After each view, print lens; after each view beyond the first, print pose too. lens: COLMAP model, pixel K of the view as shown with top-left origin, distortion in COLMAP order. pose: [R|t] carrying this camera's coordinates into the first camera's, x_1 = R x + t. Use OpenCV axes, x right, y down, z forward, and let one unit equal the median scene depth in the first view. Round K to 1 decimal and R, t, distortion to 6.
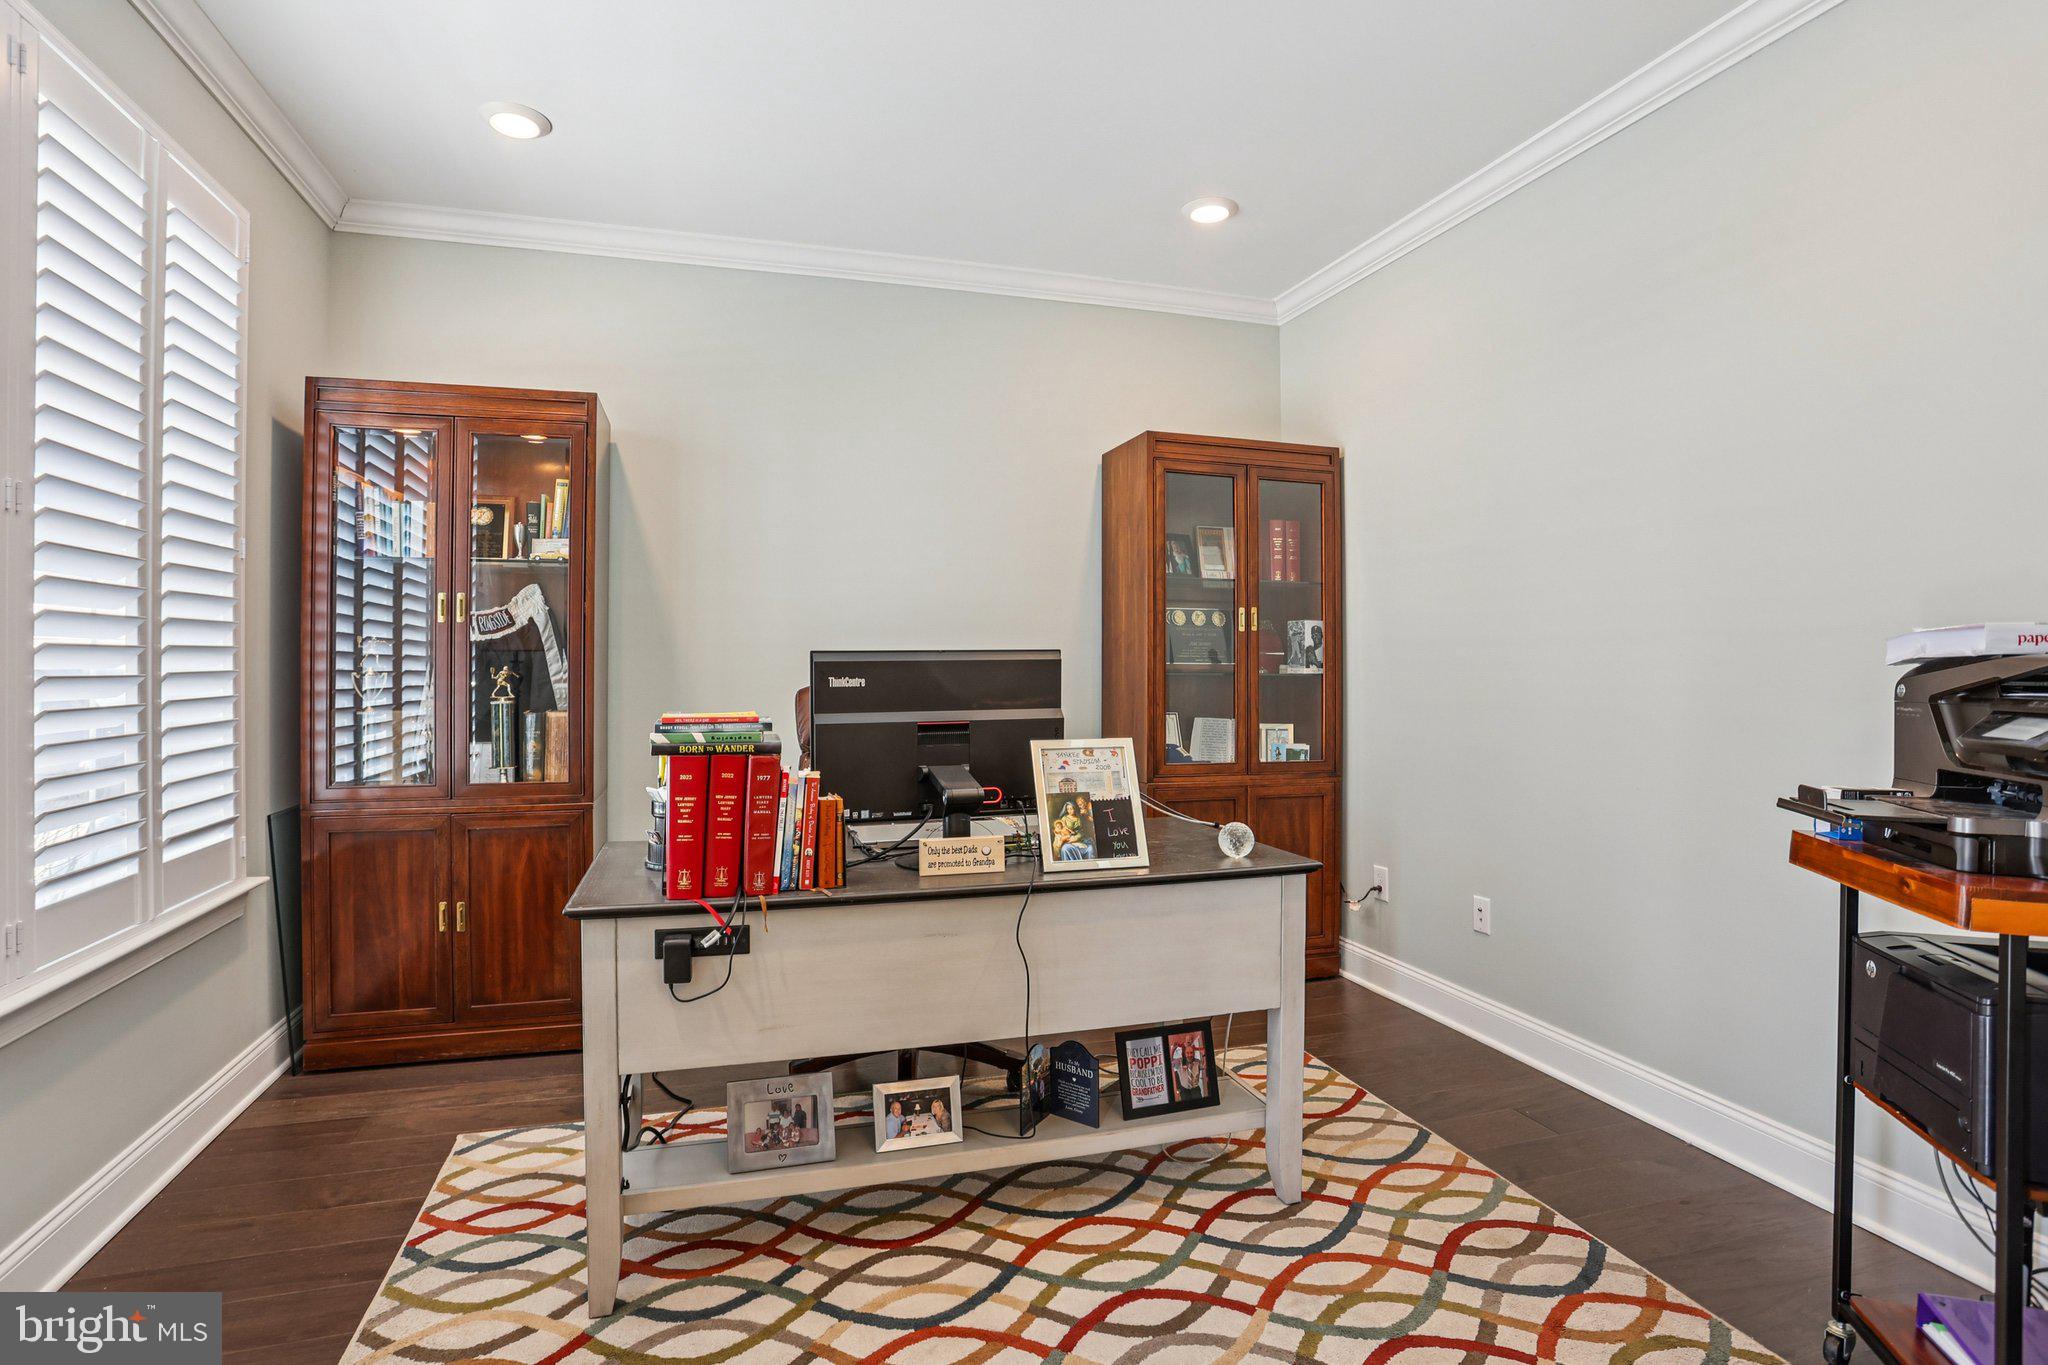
lens RADIAL K [[1023.0, 0, 1001.9], [0, 1023.0, 657.6], [0, 0, 1]] dist [-0.079216, 0.038260]
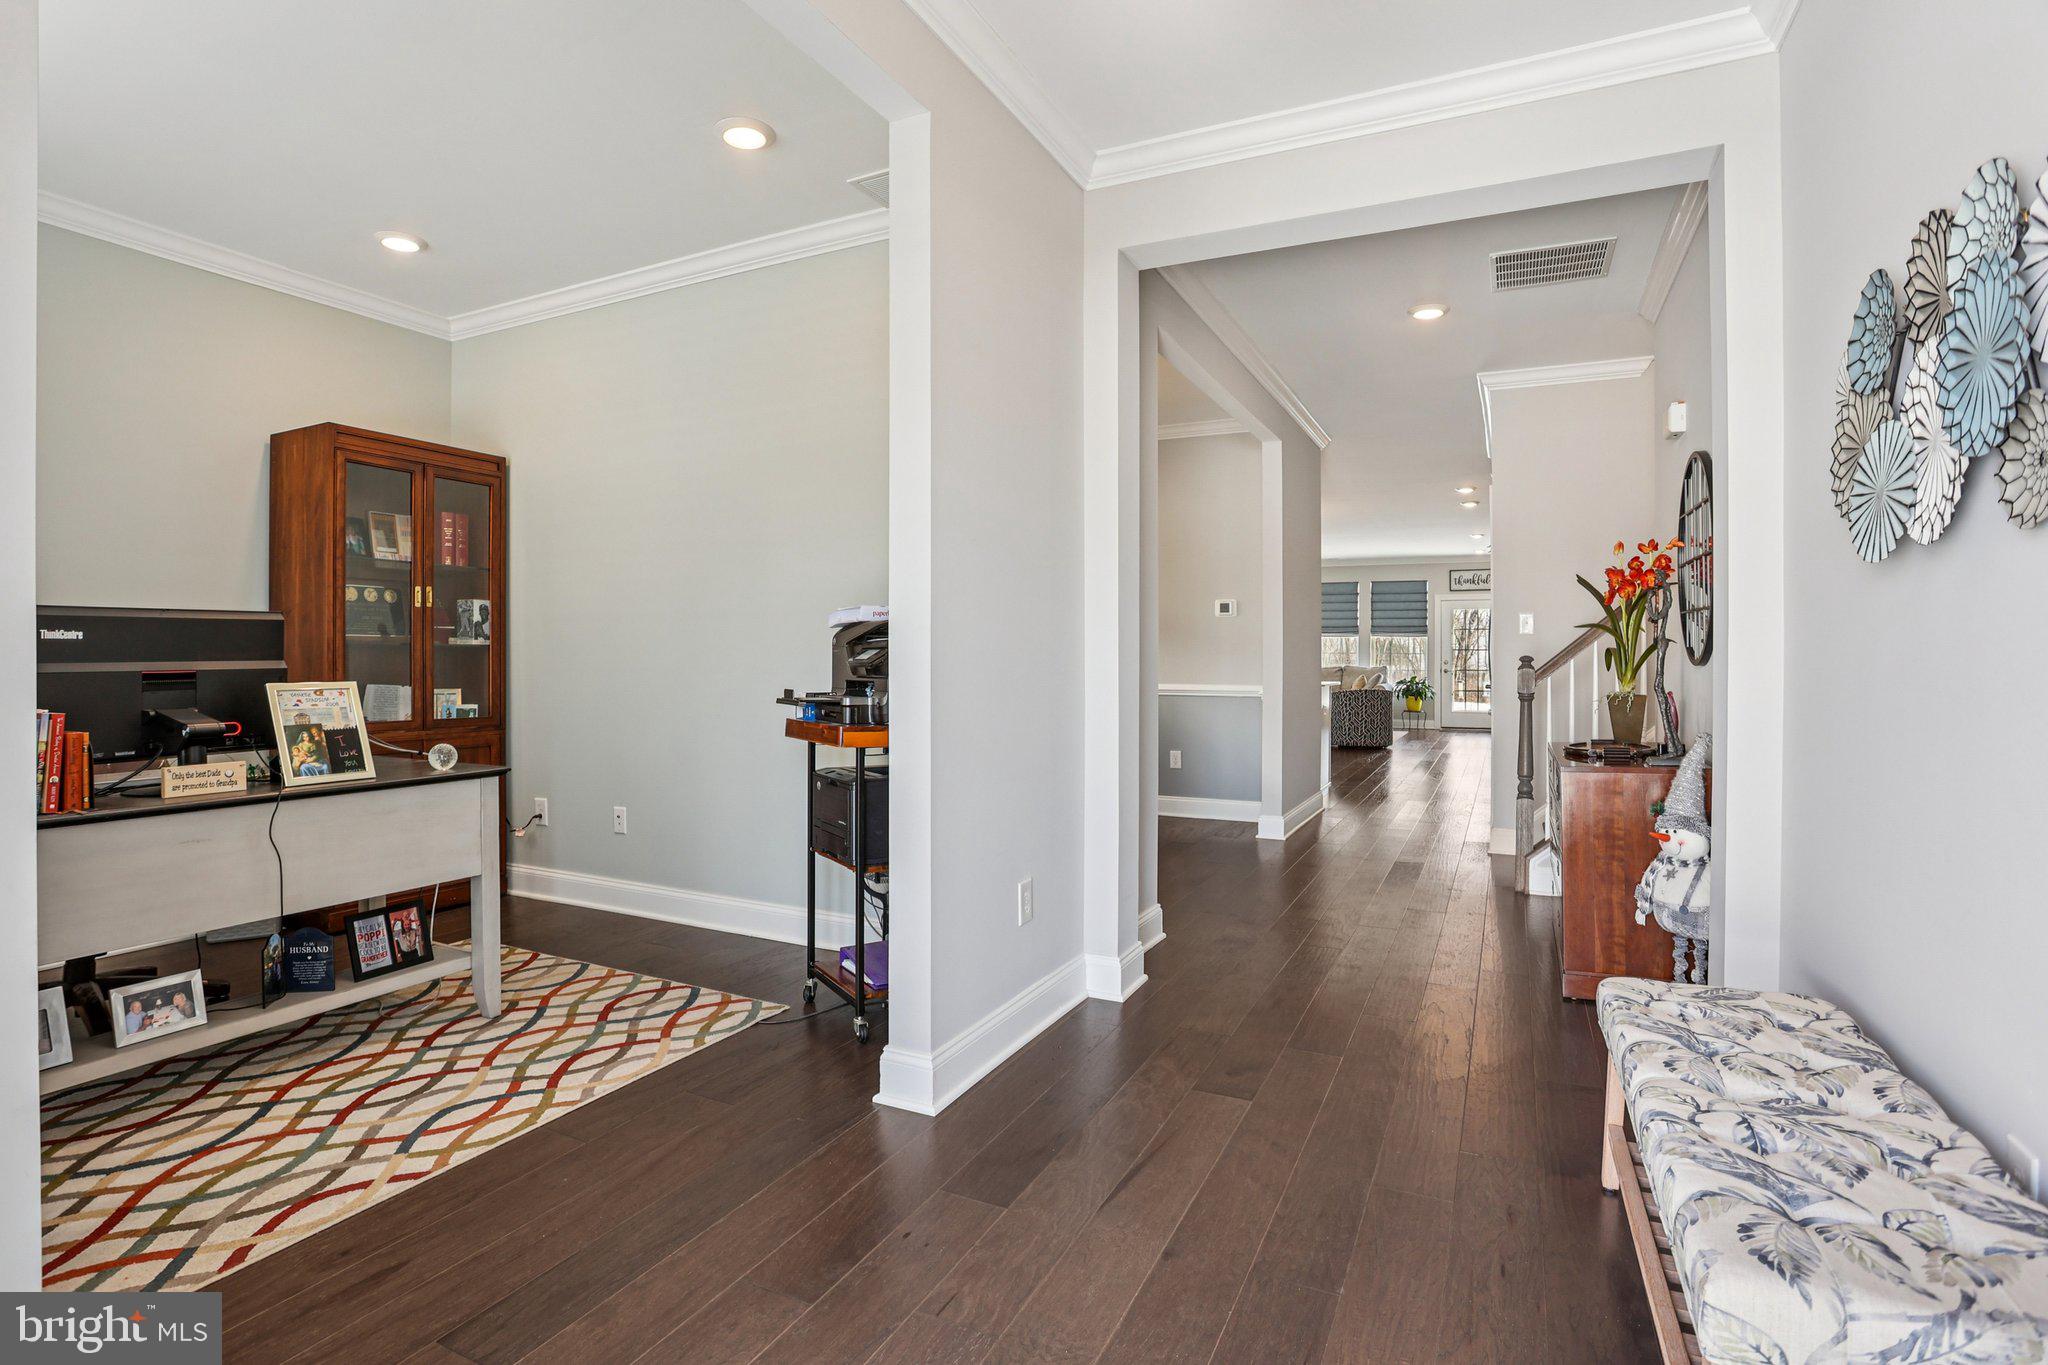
lens RADIAL K [[1023.0, 0, 1001.9], [0, 1023.0, 657.6], [0, 0, 1]] dist [-0.079216, 0.038260]
pose [[0.689311, -0.001560, 0.724464, -0.224960], [-0.003192, 0.999981, 0.005191, 0.041173], [-0.724458, -0.005891, 0.689293, -0.457477]]
